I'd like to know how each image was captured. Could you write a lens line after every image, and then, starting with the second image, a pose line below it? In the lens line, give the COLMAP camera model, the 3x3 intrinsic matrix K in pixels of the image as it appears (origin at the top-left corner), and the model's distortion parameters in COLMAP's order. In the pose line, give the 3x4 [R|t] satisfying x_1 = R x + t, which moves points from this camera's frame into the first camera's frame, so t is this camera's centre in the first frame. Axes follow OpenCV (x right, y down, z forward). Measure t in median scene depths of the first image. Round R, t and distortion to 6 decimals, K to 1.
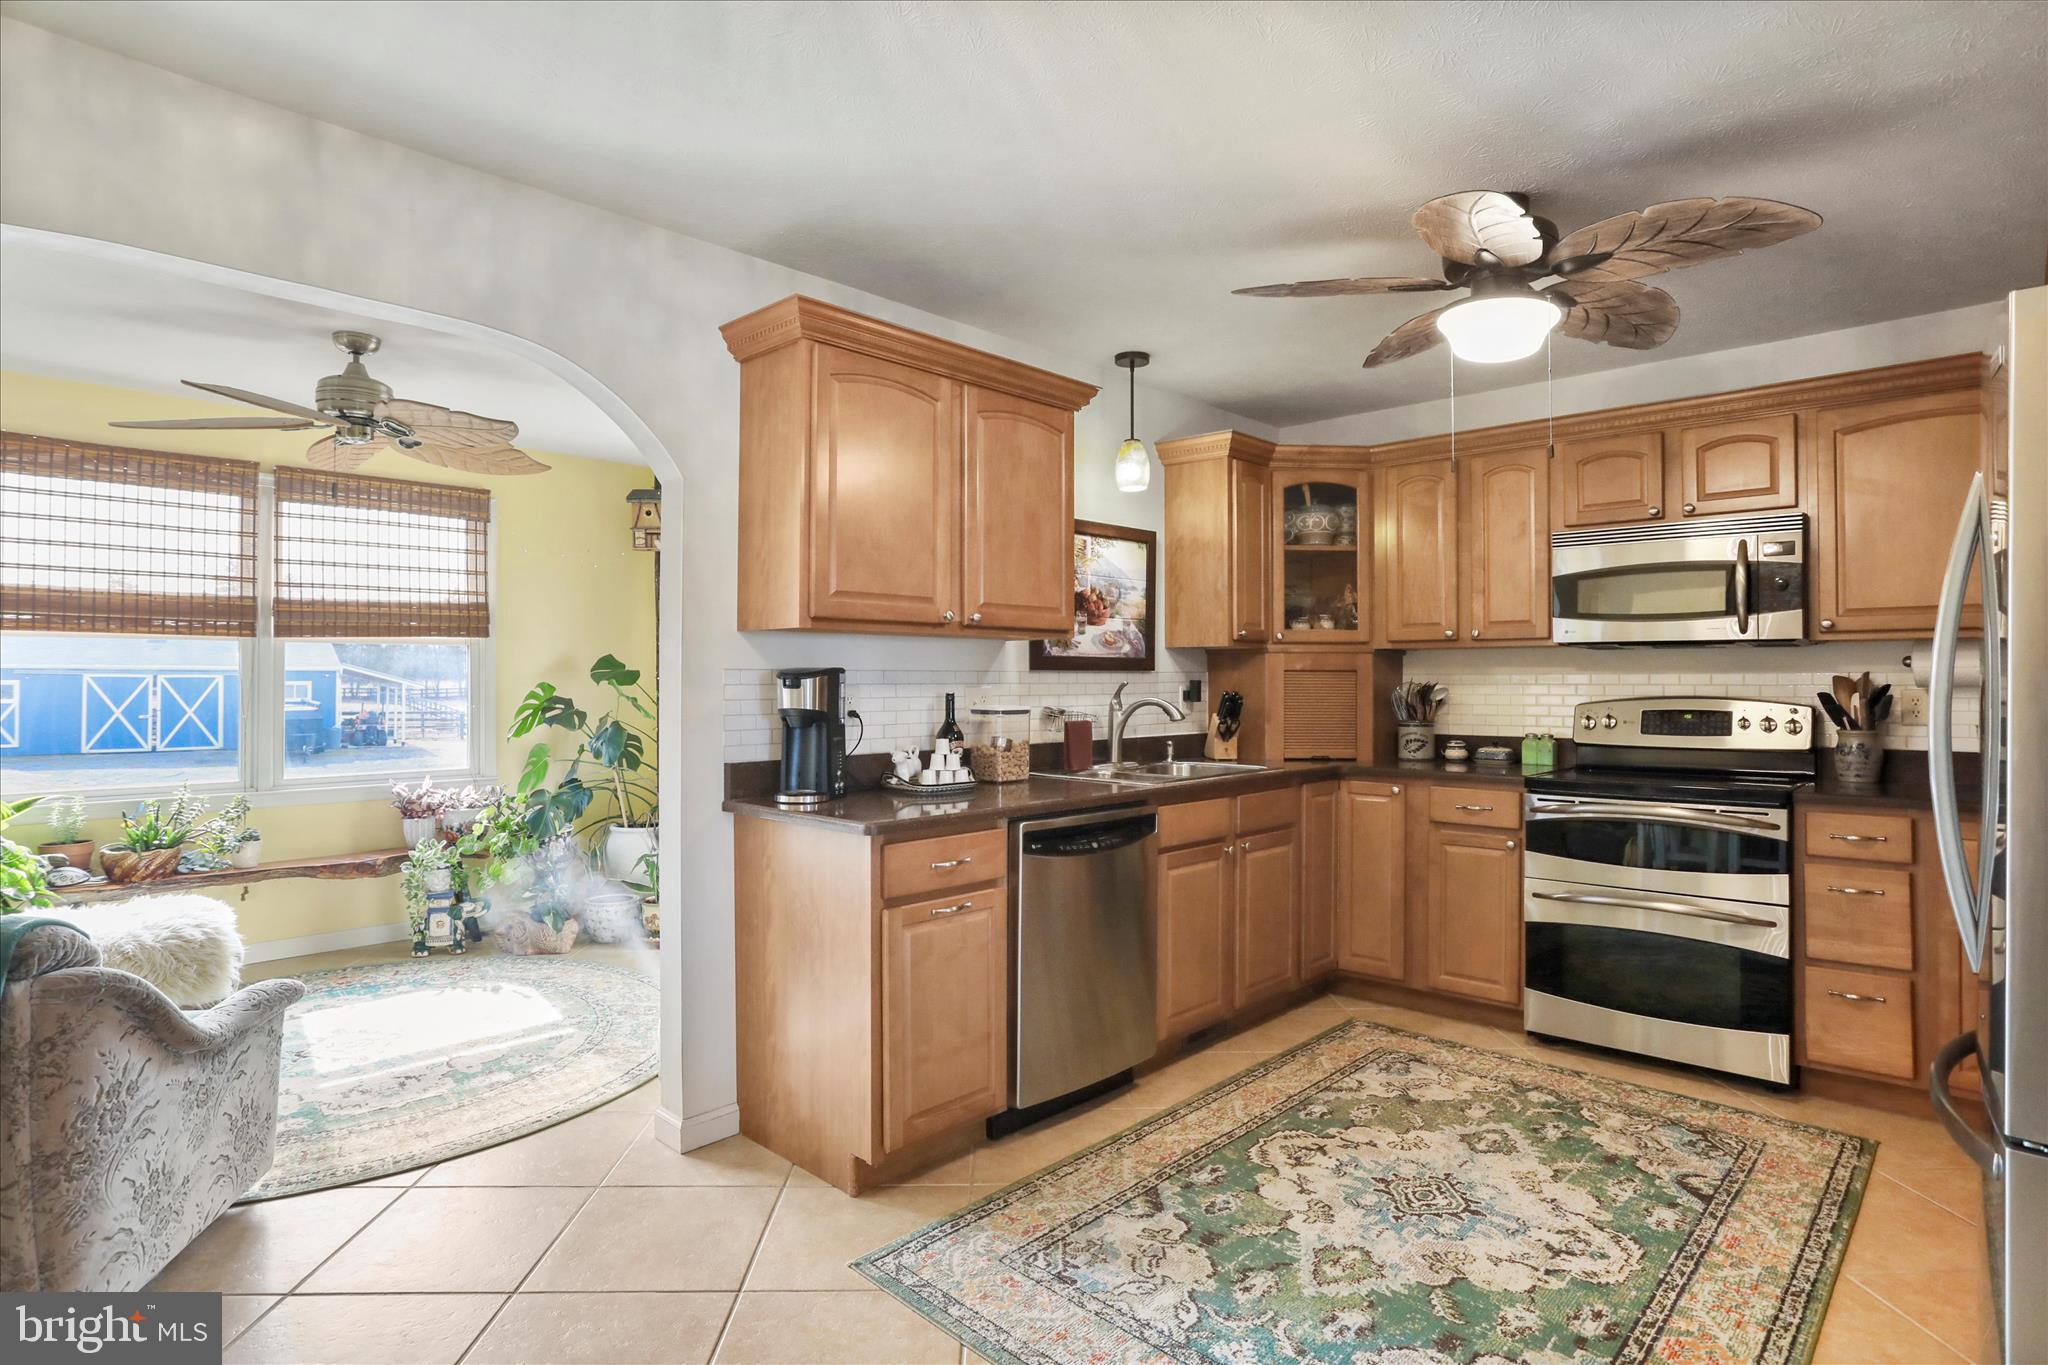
lens RADIAL K [[976.4, 0, 1000.4], [0, 976.4, 671.2], [0, 0, 1]] dist [-0.058182, 0.031452]
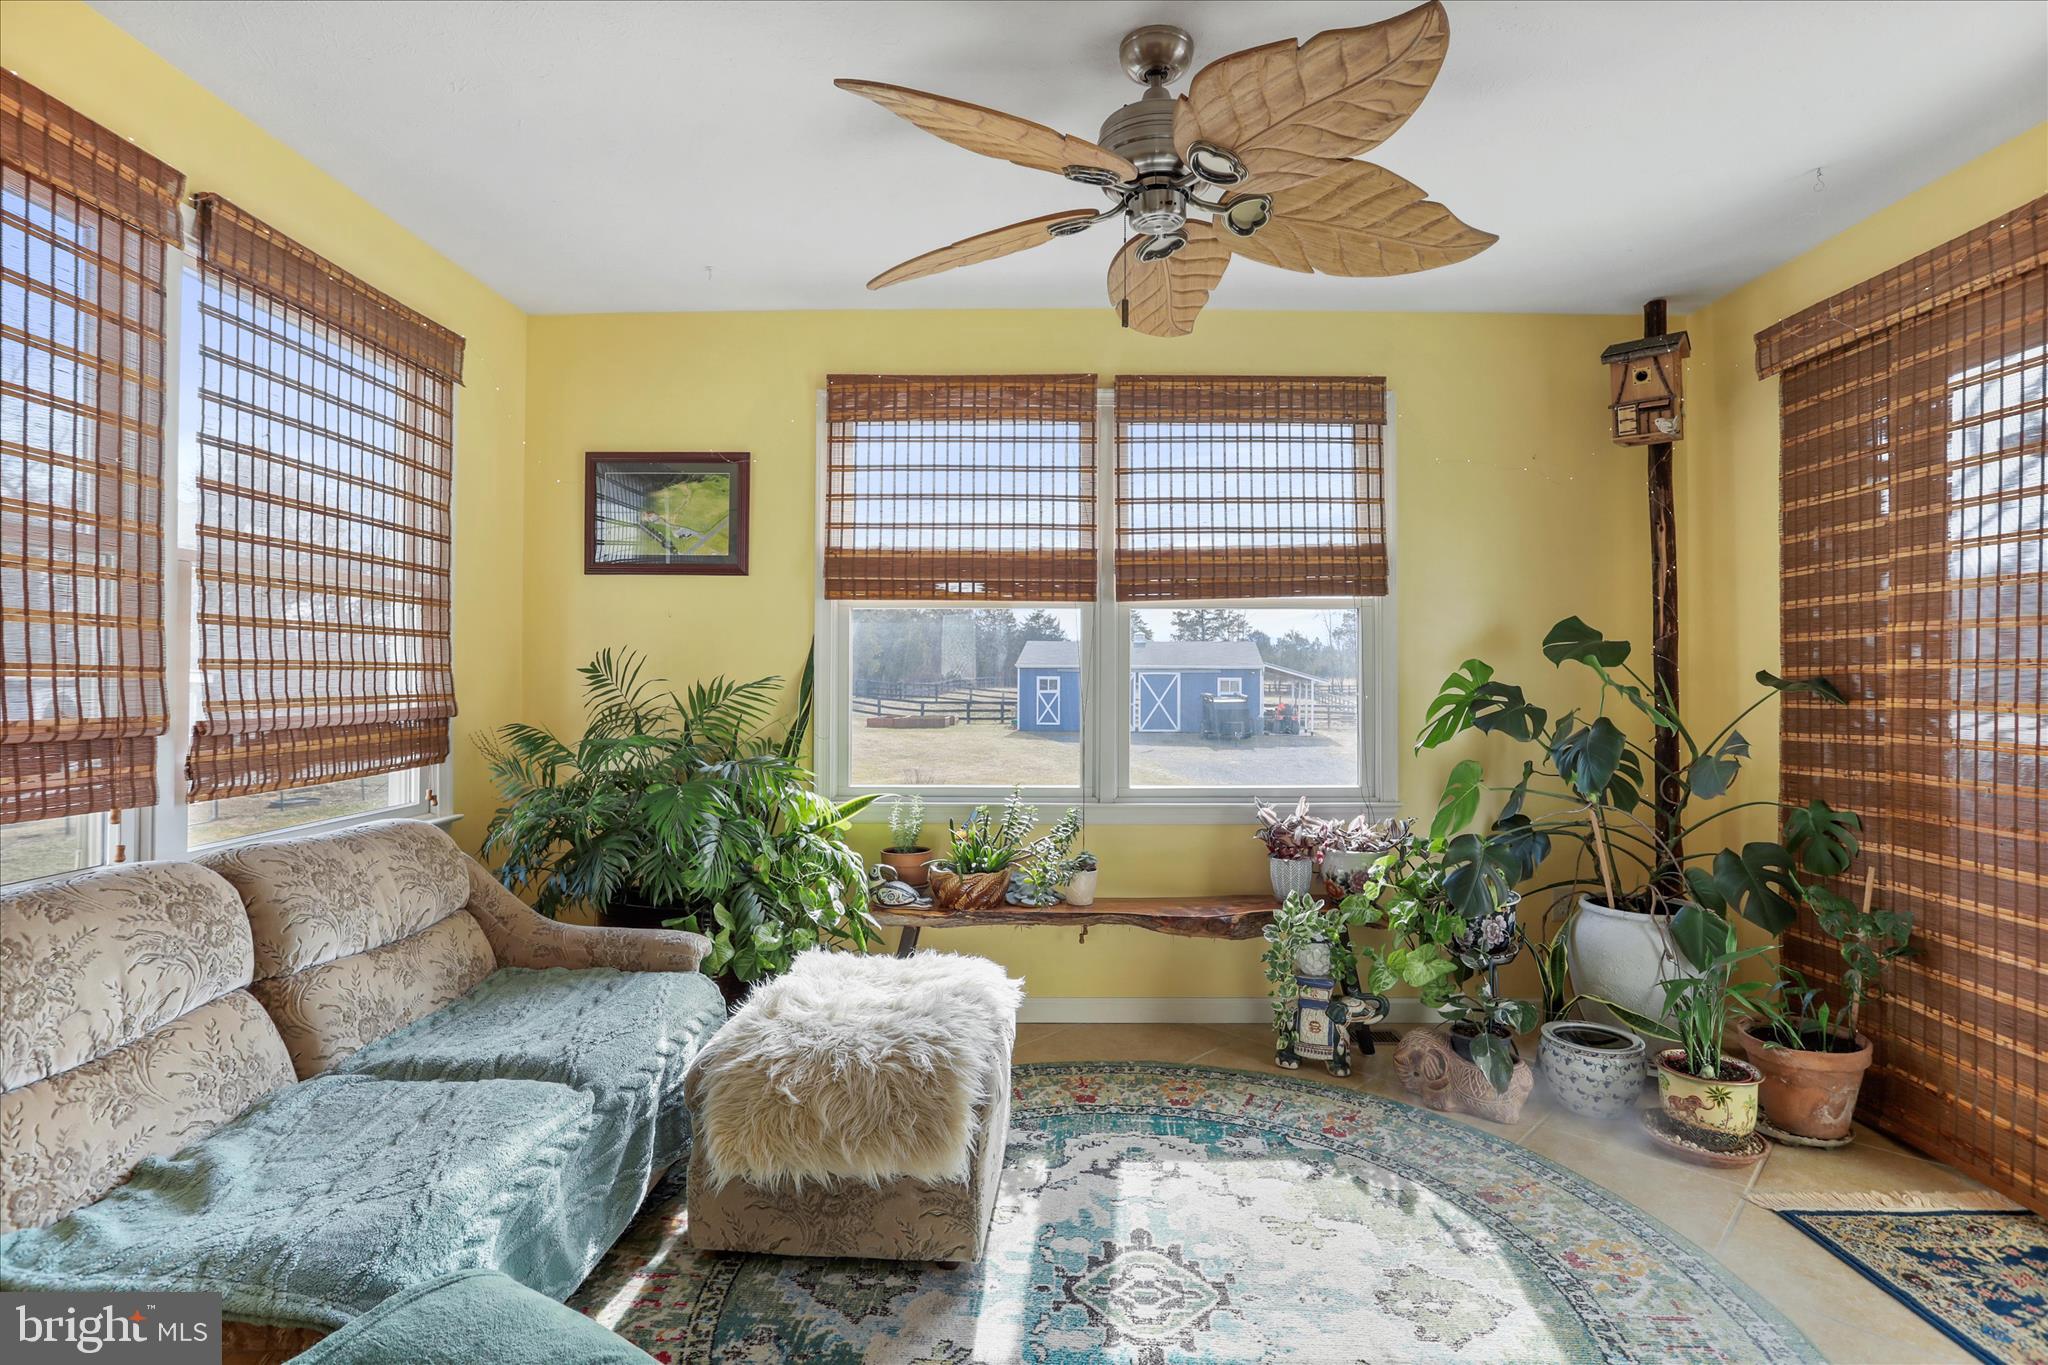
lens RADIAL K [[976.4, 0, 1000.4], [0, 976.4, 671.2], [0, 0, 1]] dist [-0.058182, 0.031452]
pose [[0.647439, -0.003131, -0.762111, -0.214486], [0.005855, 0.999982, 0.000866, 0.017680], [0.762095, -0.005023, 0.647446, 0.399375]]
